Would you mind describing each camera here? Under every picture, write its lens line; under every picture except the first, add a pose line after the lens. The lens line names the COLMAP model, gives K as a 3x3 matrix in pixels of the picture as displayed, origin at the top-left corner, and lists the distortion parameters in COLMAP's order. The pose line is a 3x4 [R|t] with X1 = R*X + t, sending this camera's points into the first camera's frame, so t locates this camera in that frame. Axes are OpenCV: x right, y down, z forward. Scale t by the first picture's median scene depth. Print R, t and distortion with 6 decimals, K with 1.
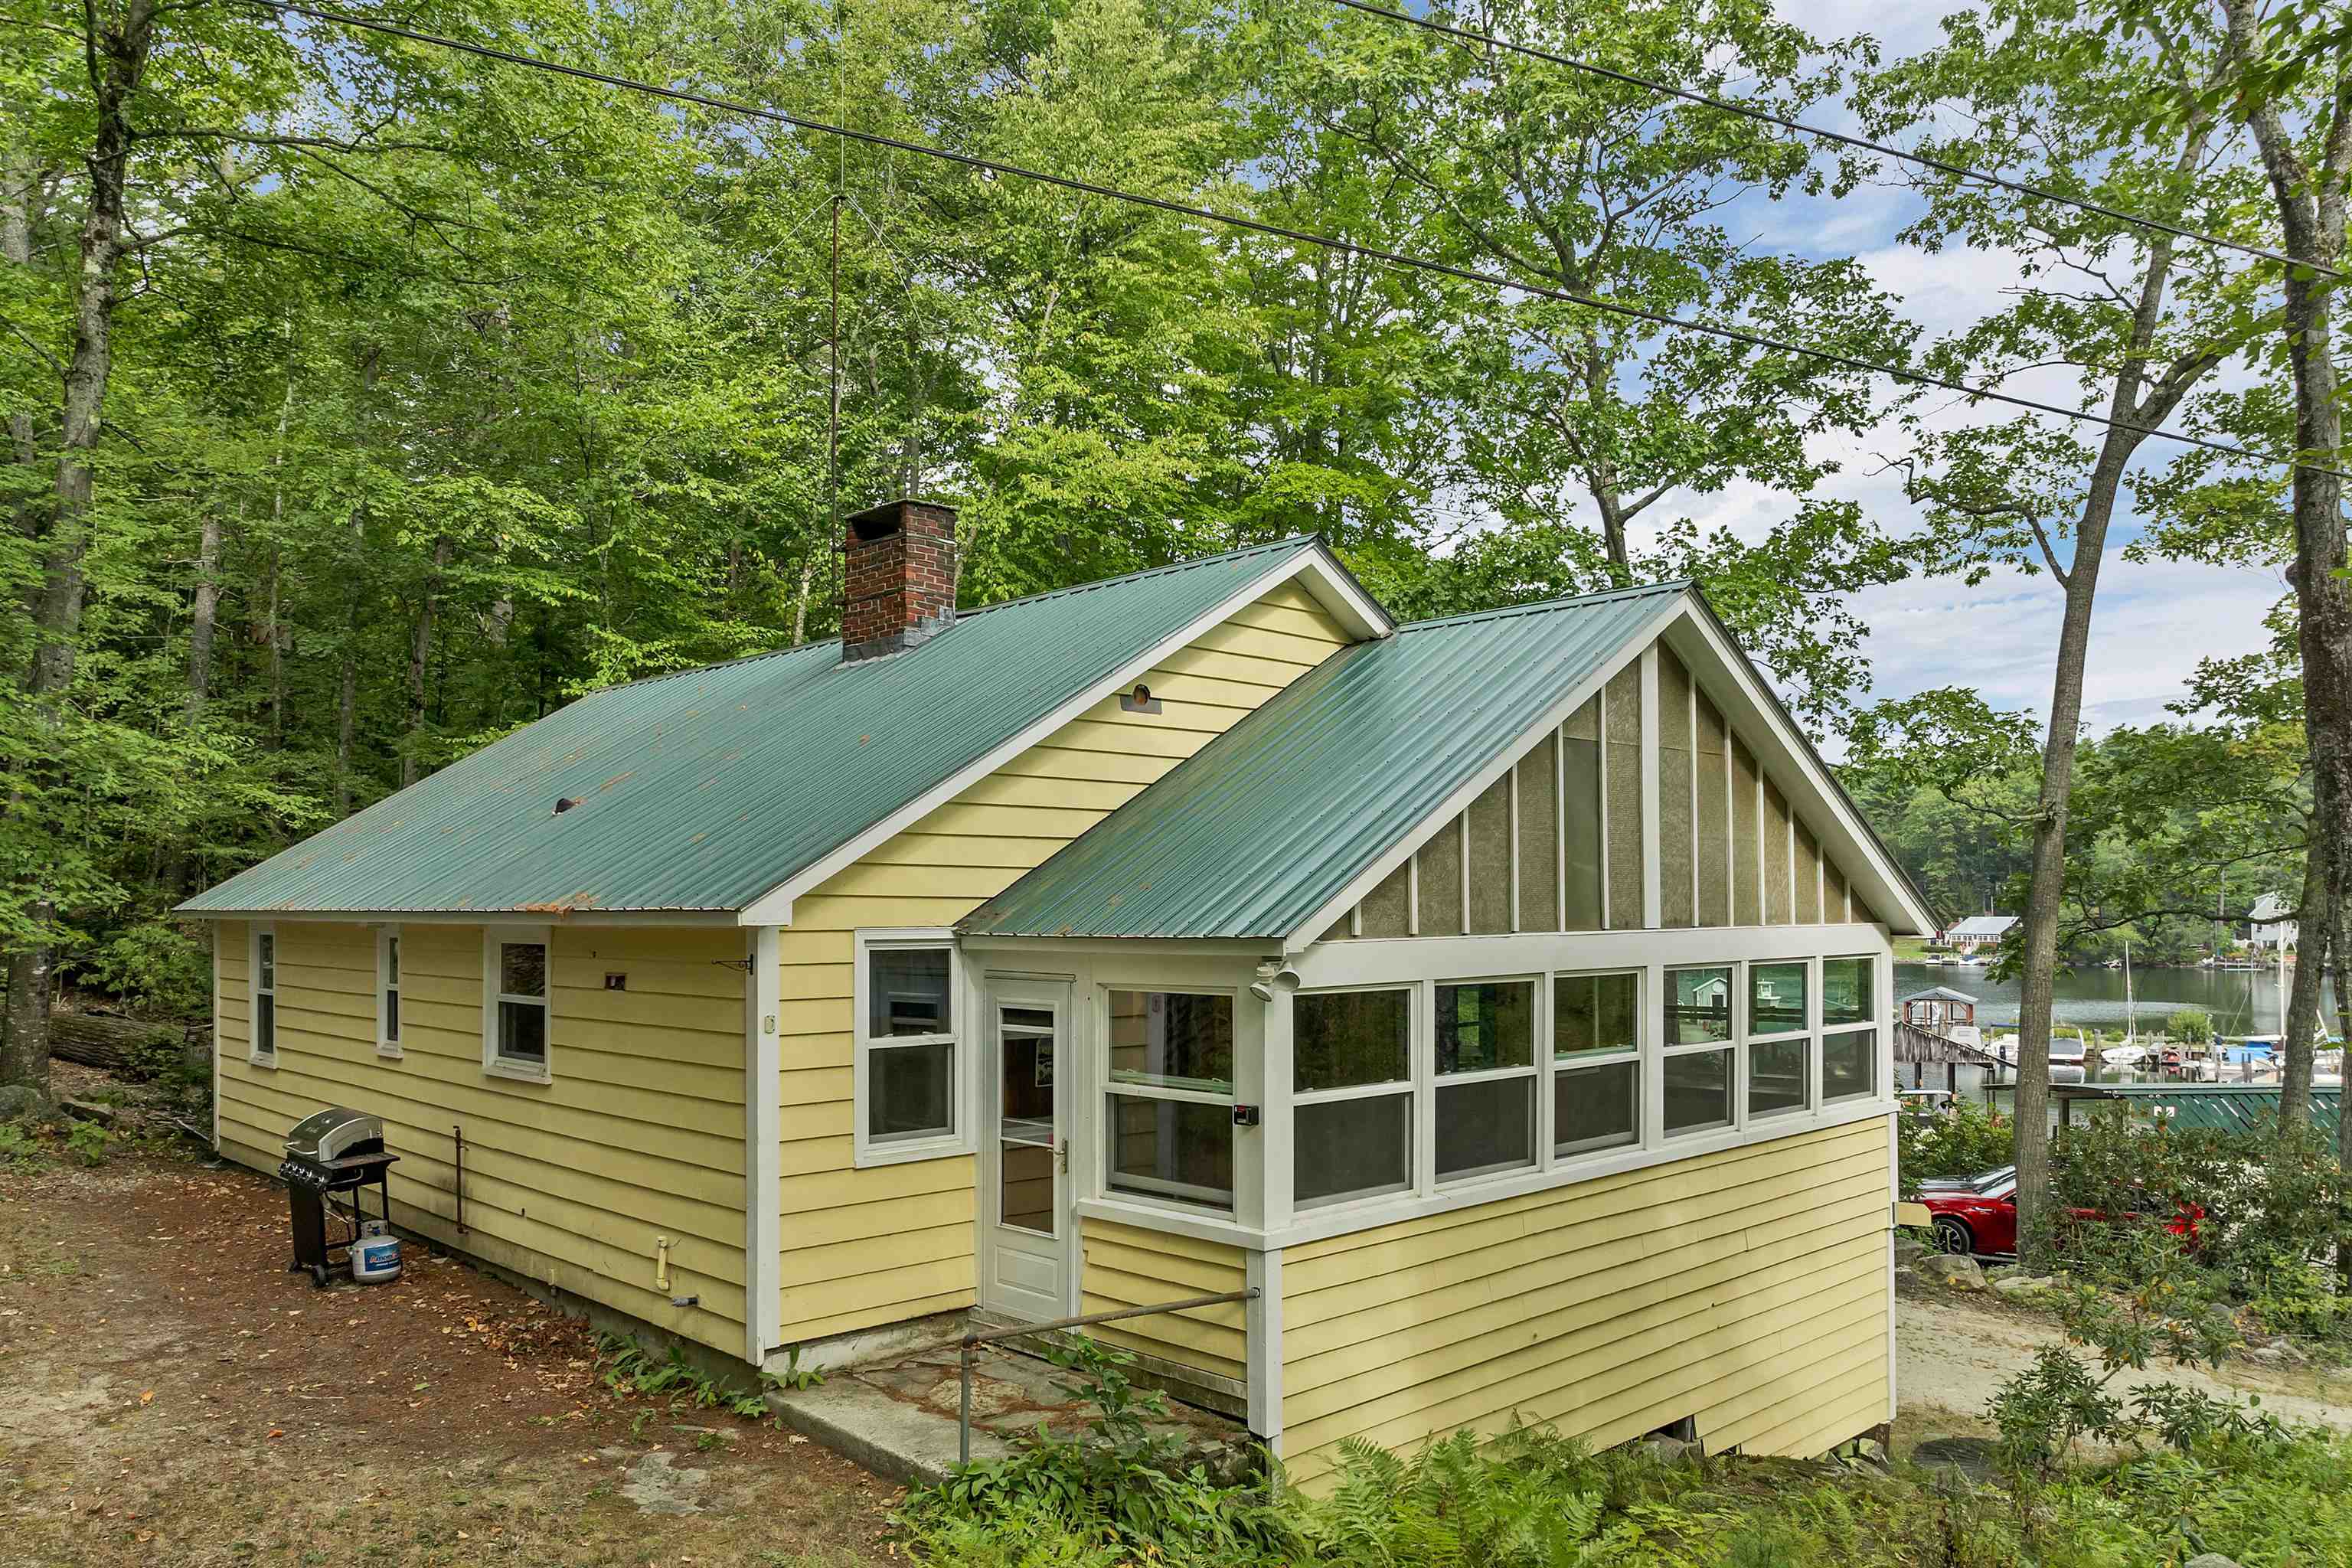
lens RADIAL K [[1692.2, 0, 1192.1], [0, 1692.2, 872.4], [0, 0, 1]] dist [-0.044926, -0.000531]
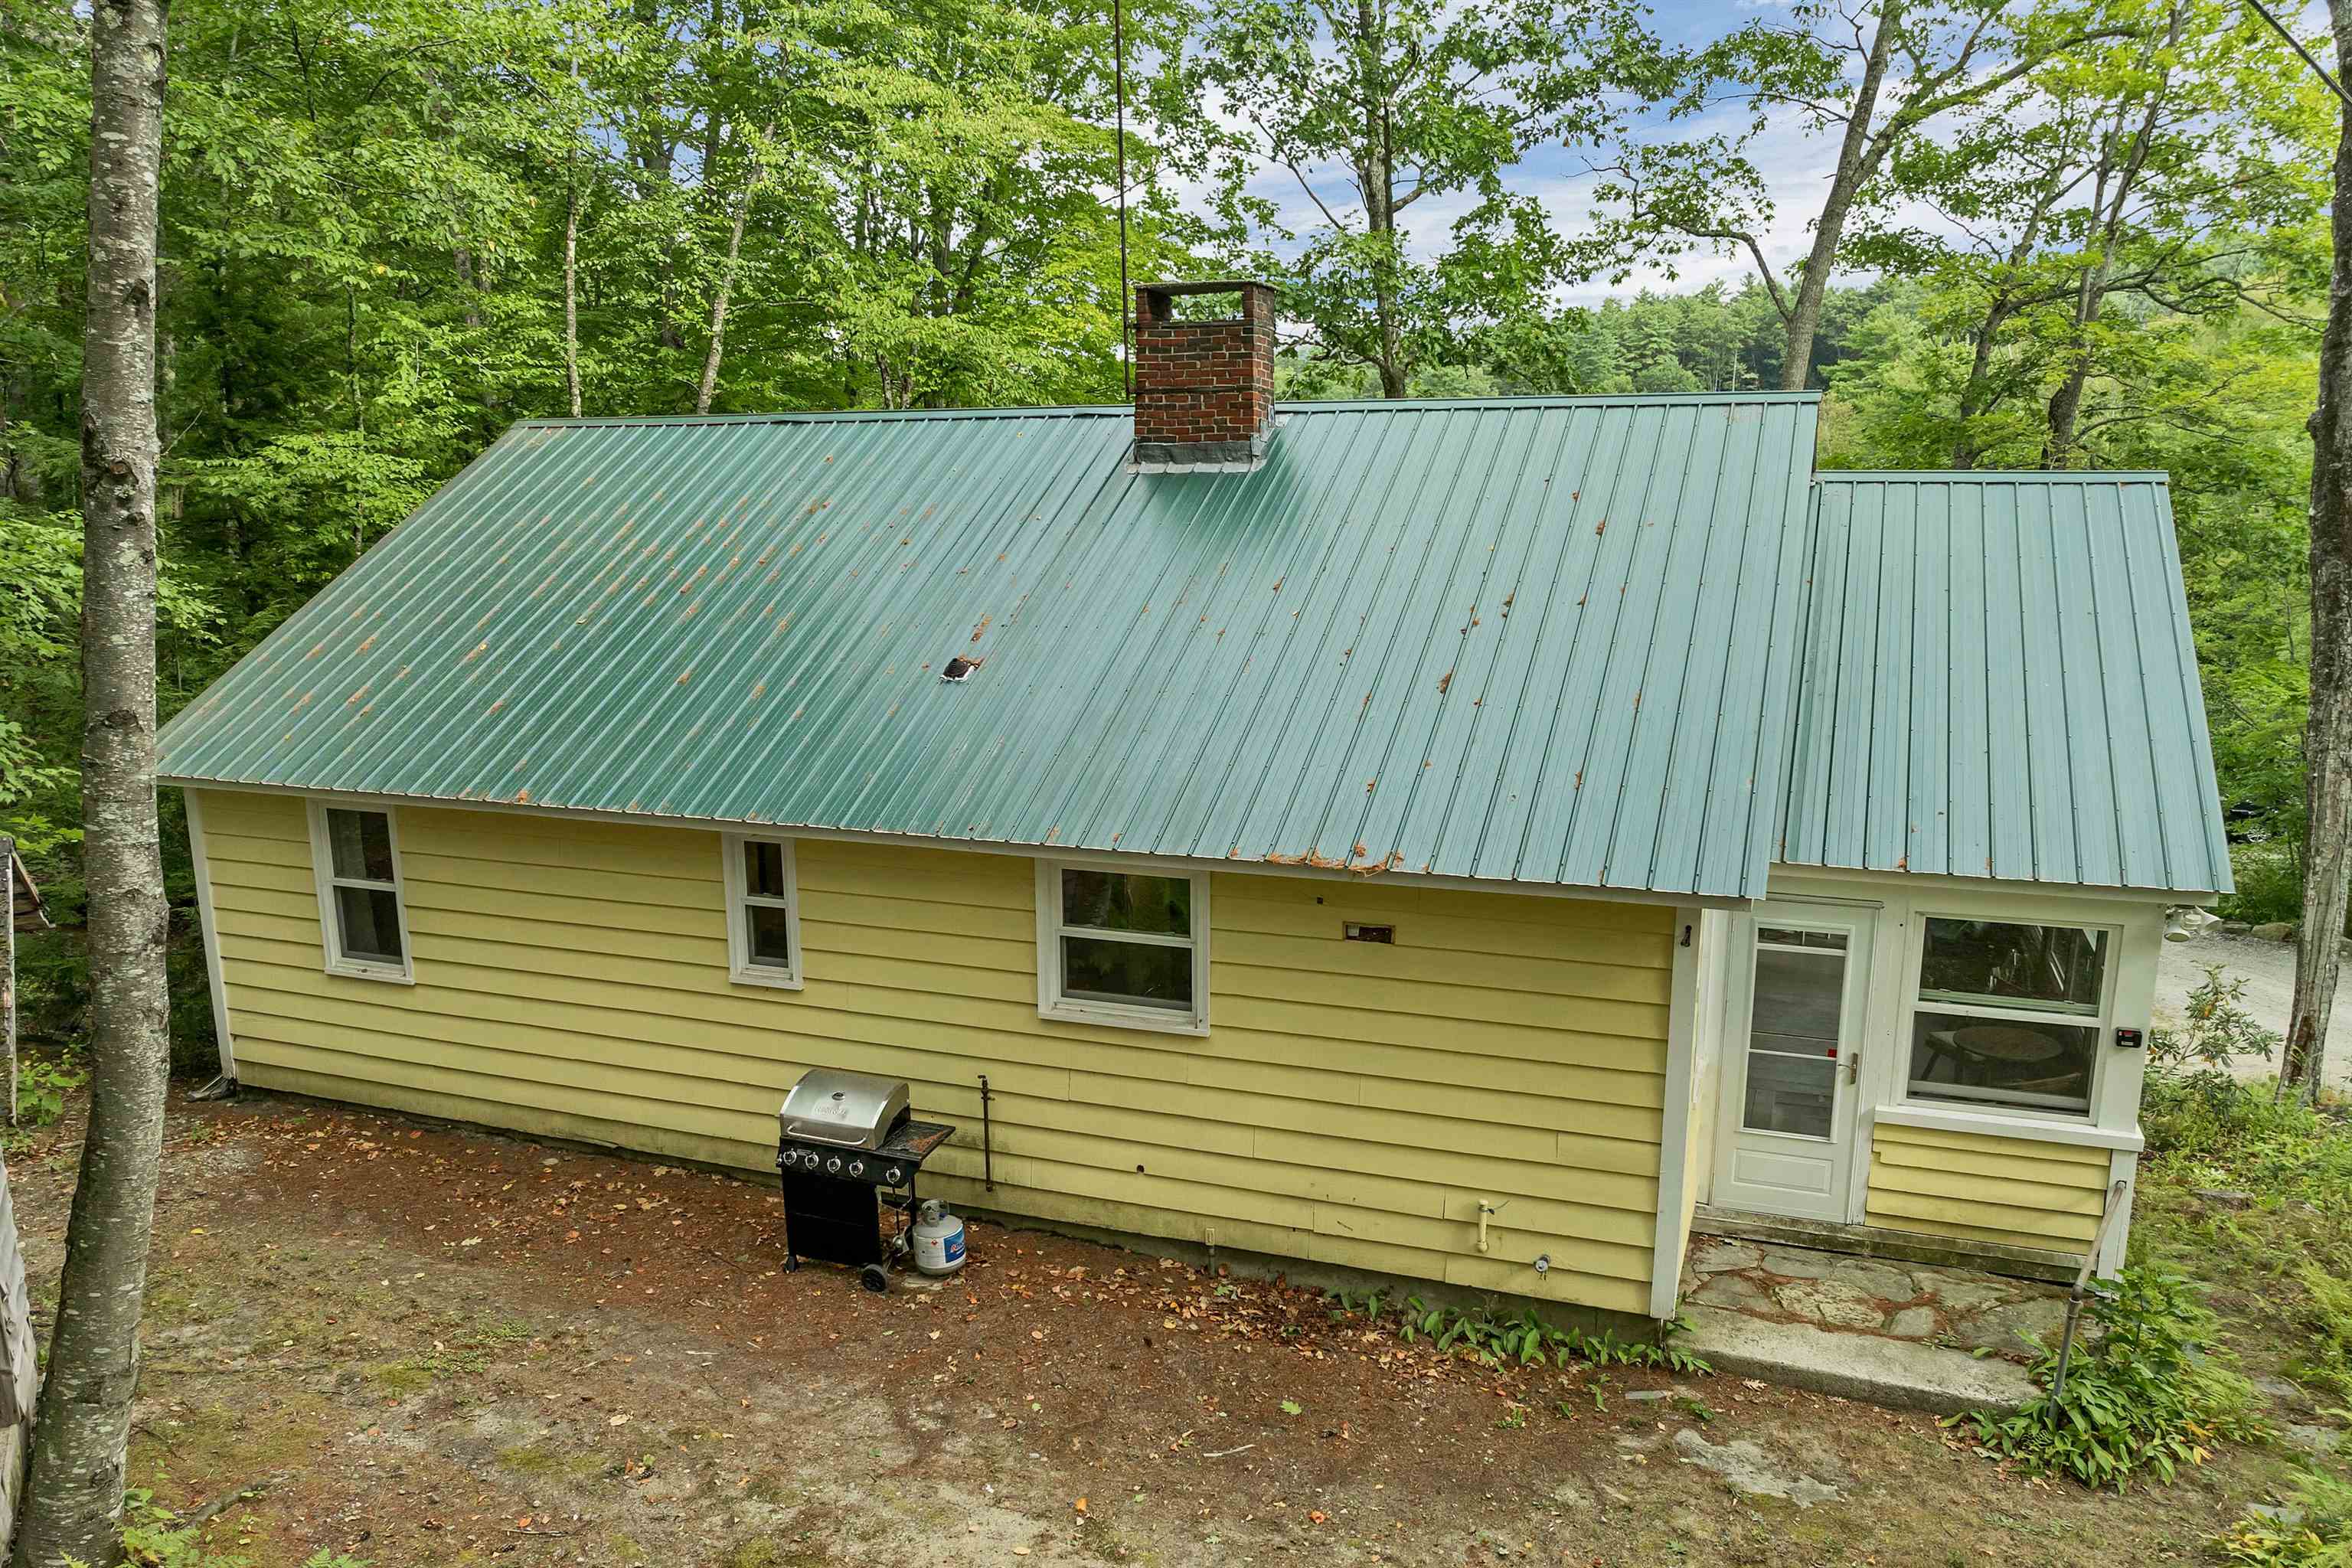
lens RADIAL K [[1692.2, 0, 1192.1], [0, 1692.2, 872.4], [0, 0, 1]] dist [-0.044926, -0.000531]
pose [[0.905347, -0.092281, 0.414524, -0.838774], [-0.010185, 0.971106, 0.238433, -0.189399], [-0.424550, -0.220087, 0.878248, 0.268918]]
